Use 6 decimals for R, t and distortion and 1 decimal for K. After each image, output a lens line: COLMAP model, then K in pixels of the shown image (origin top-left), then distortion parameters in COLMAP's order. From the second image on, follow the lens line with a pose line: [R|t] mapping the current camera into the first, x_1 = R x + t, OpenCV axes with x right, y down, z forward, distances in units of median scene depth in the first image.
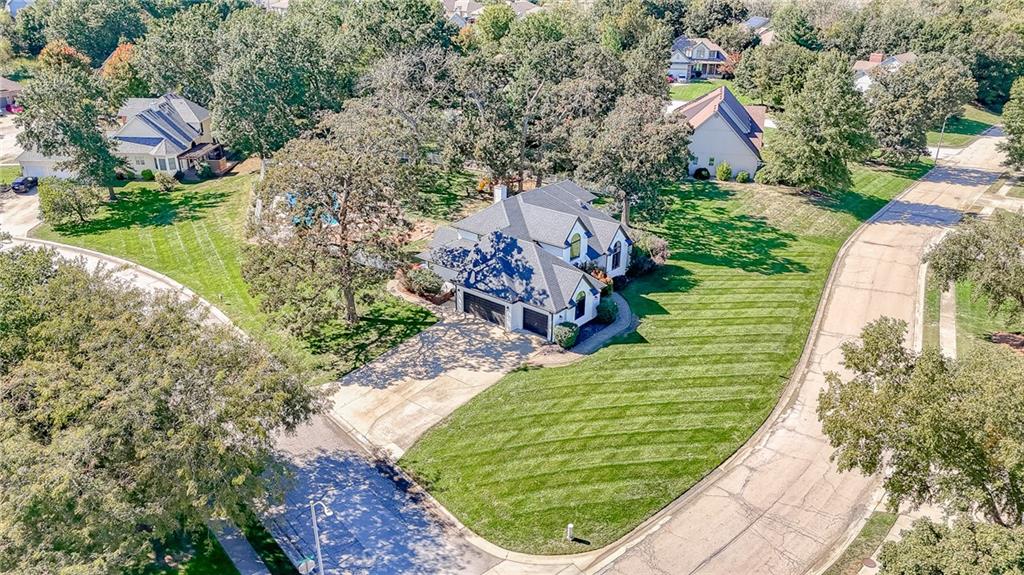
lens RADIAL K [[753.8, 0, 514.9], [0, 753.8, 282.9], [0, 0, 1]] dist [0.086998, -0.110997]
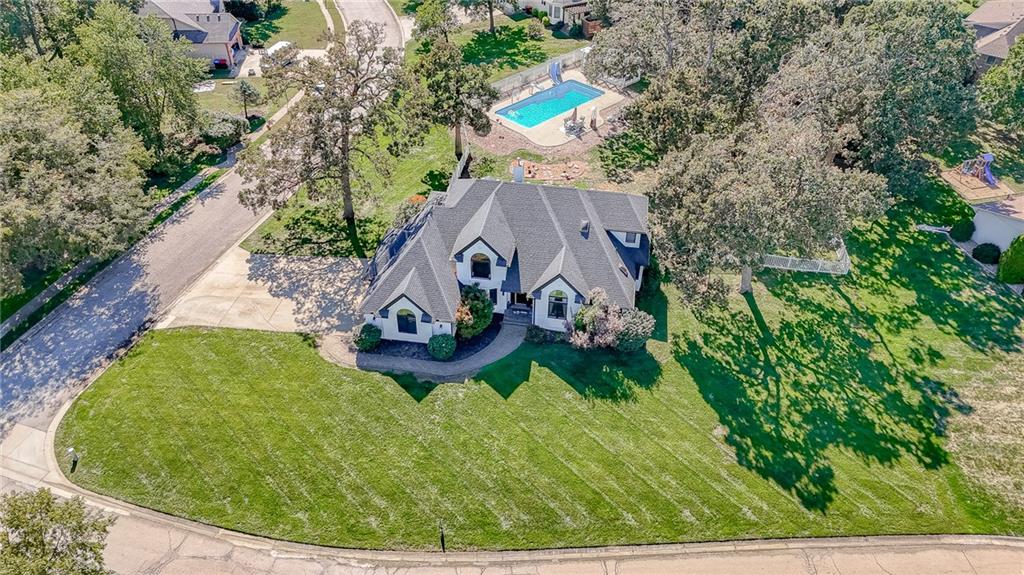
lens RADIAL K [[735.7, 0, 510.1], [0, 735.7, 292.7], [0, 0, 1]] dist [0.074827, -0.100478]
pose [[0.501500, 0.534724, -0.680124, 0.666915], [-0.346758, 0.844454, 0.408235, -0.366851], [0.792626, 0.031109, 0.608914, 0.522399]]
